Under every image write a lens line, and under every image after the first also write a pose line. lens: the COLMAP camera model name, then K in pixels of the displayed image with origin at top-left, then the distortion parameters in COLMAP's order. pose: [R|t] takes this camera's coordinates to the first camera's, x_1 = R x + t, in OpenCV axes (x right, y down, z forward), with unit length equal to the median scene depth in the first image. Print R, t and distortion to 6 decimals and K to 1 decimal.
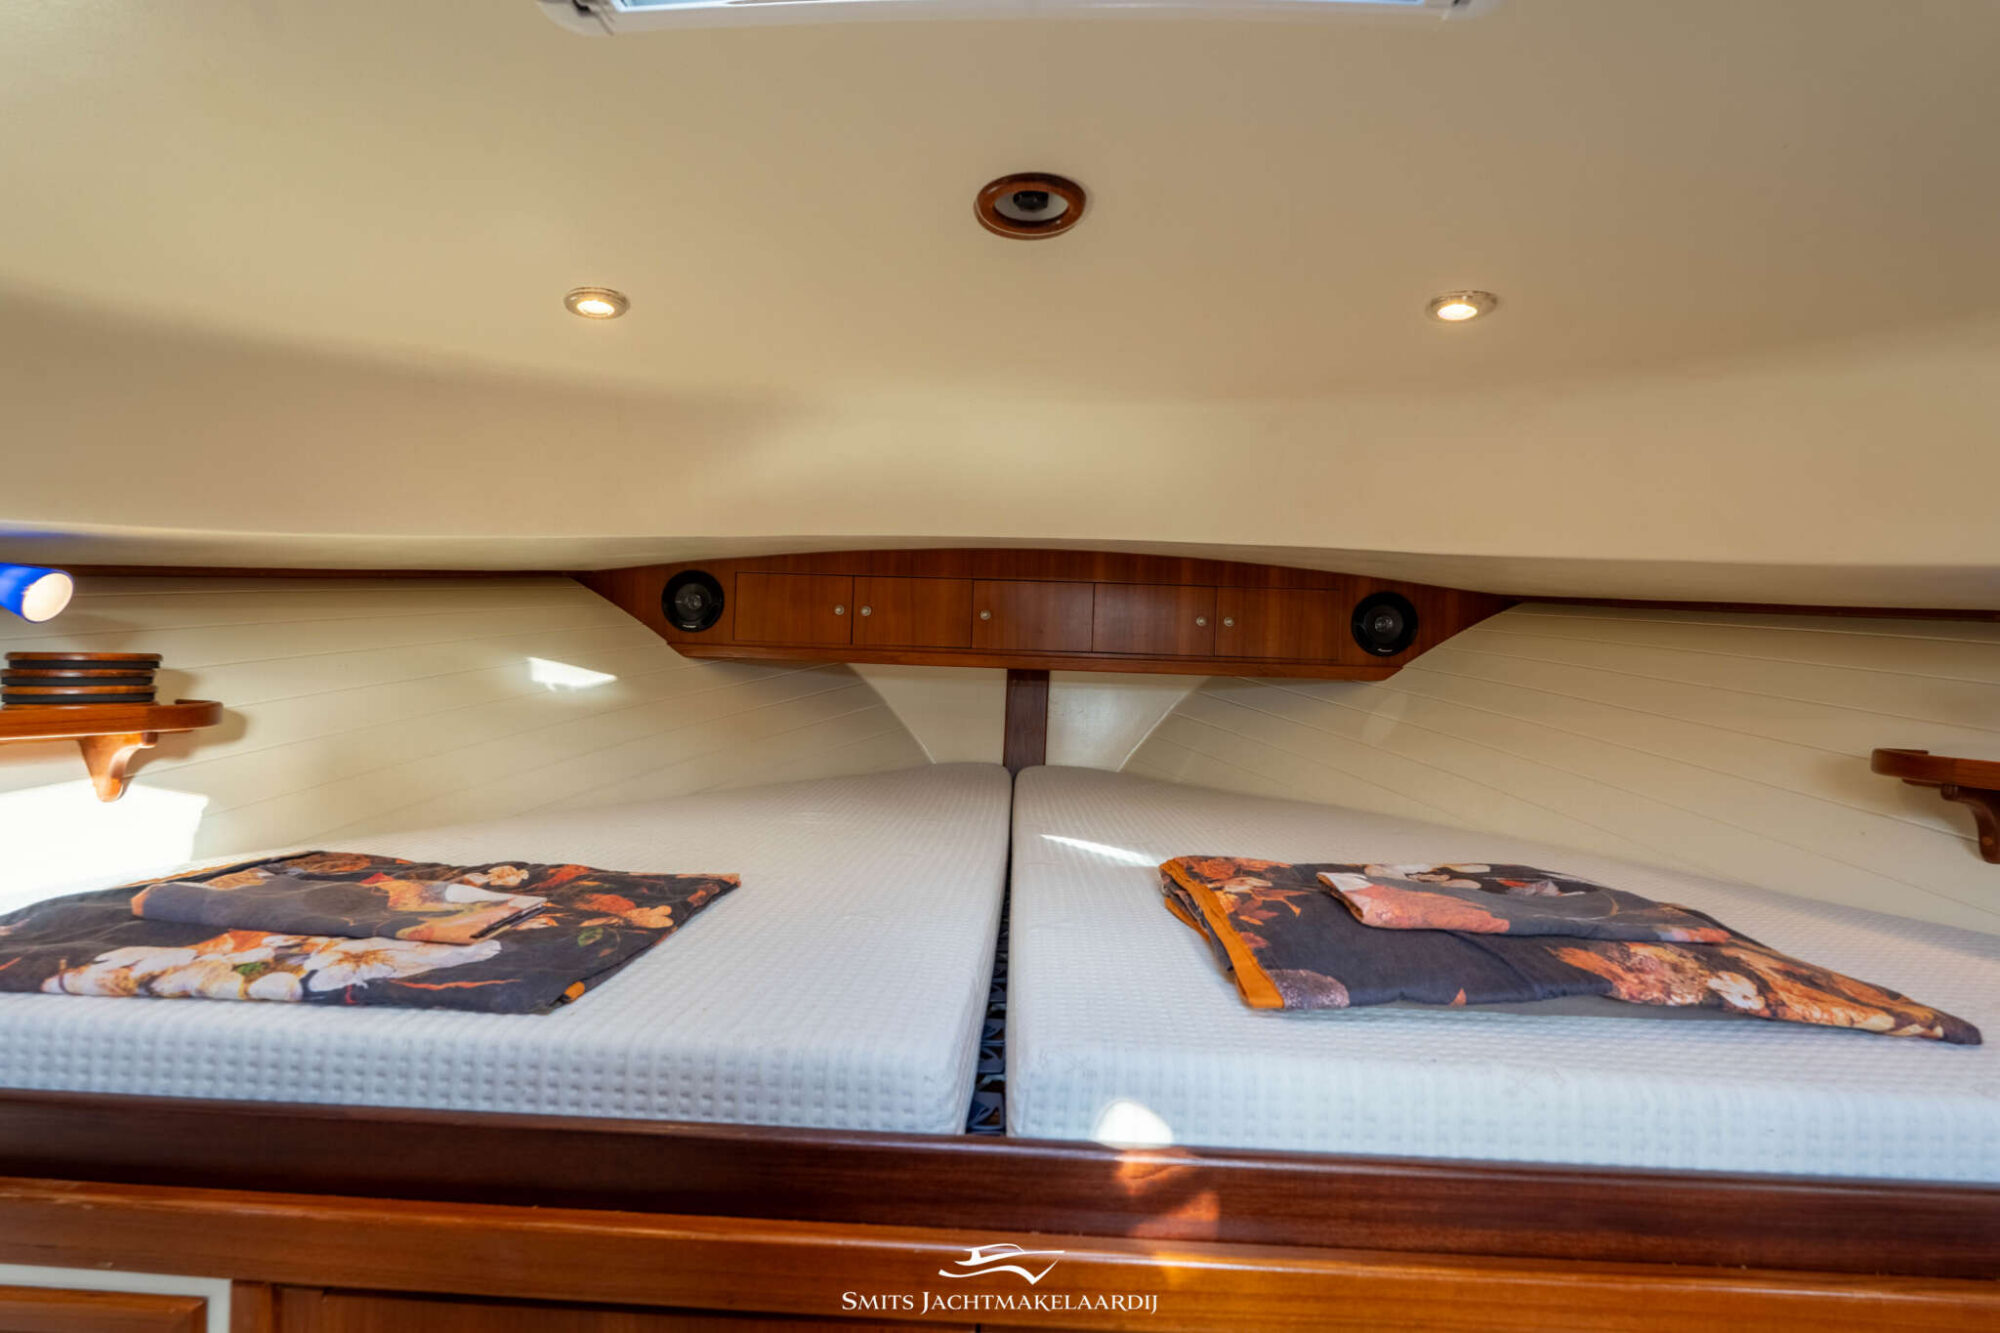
lens RADIAL K [[881.5, 0, 1000.0], [0, 881.5, 666.5], [0, 0, 1]] dist [-0.001877, 0.000020]
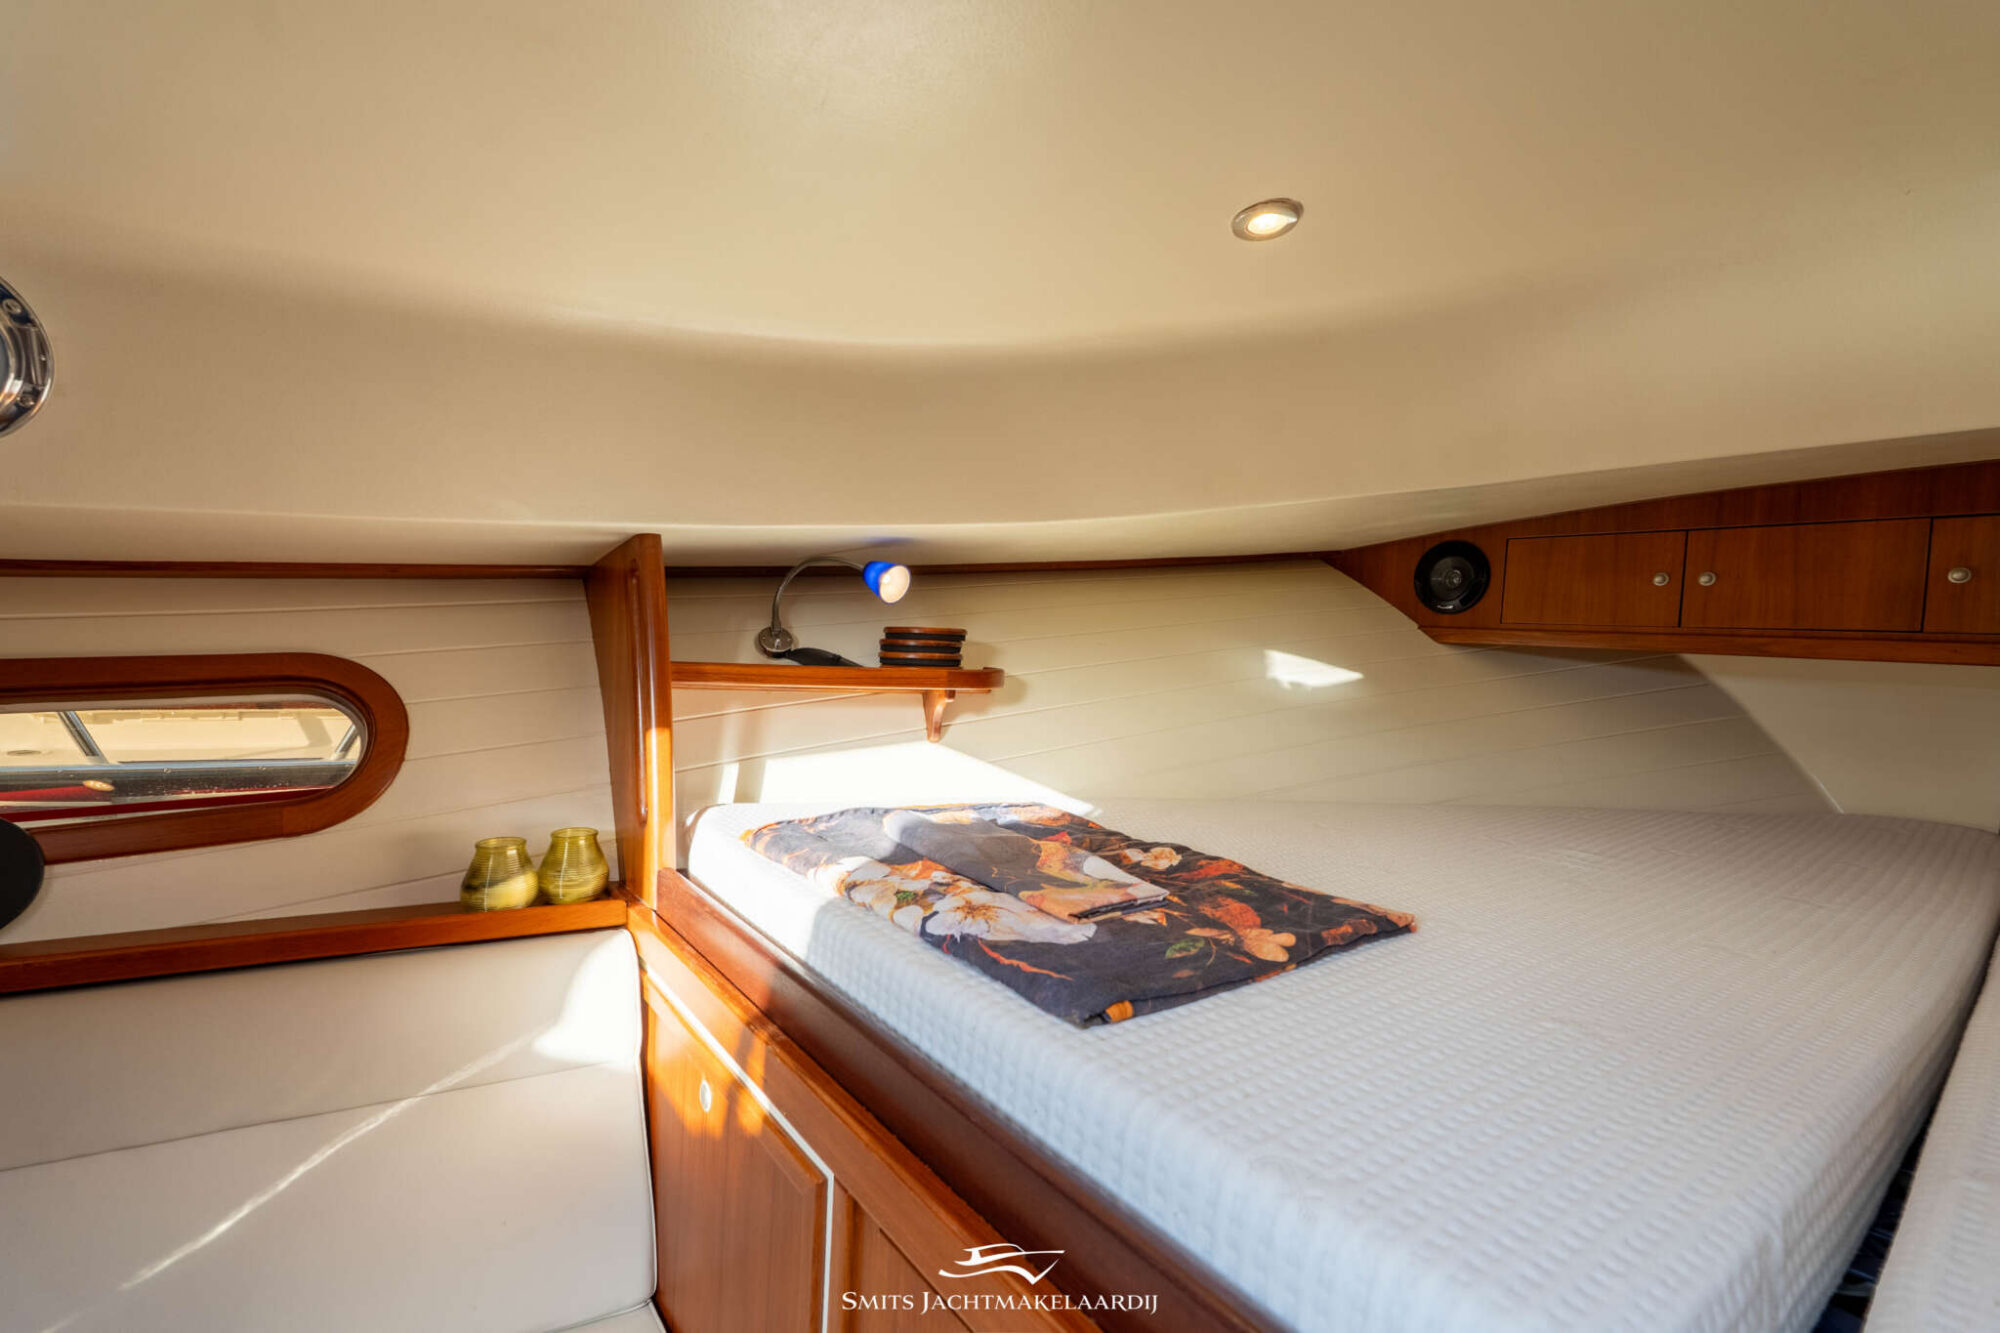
lens RADIAL K [[881.5, 0, 1000.0], [0, 881.5, 666.5], [0, 0, 1]] dist [-0.001877, 0.000020]
pose [[0.640158, 0.028100, -0.767729, 0.059832], [-0.026217, 0.999548, 0.014724, 0.023498], [0.767796, 0.010702, 0.640605, 0.281734]]
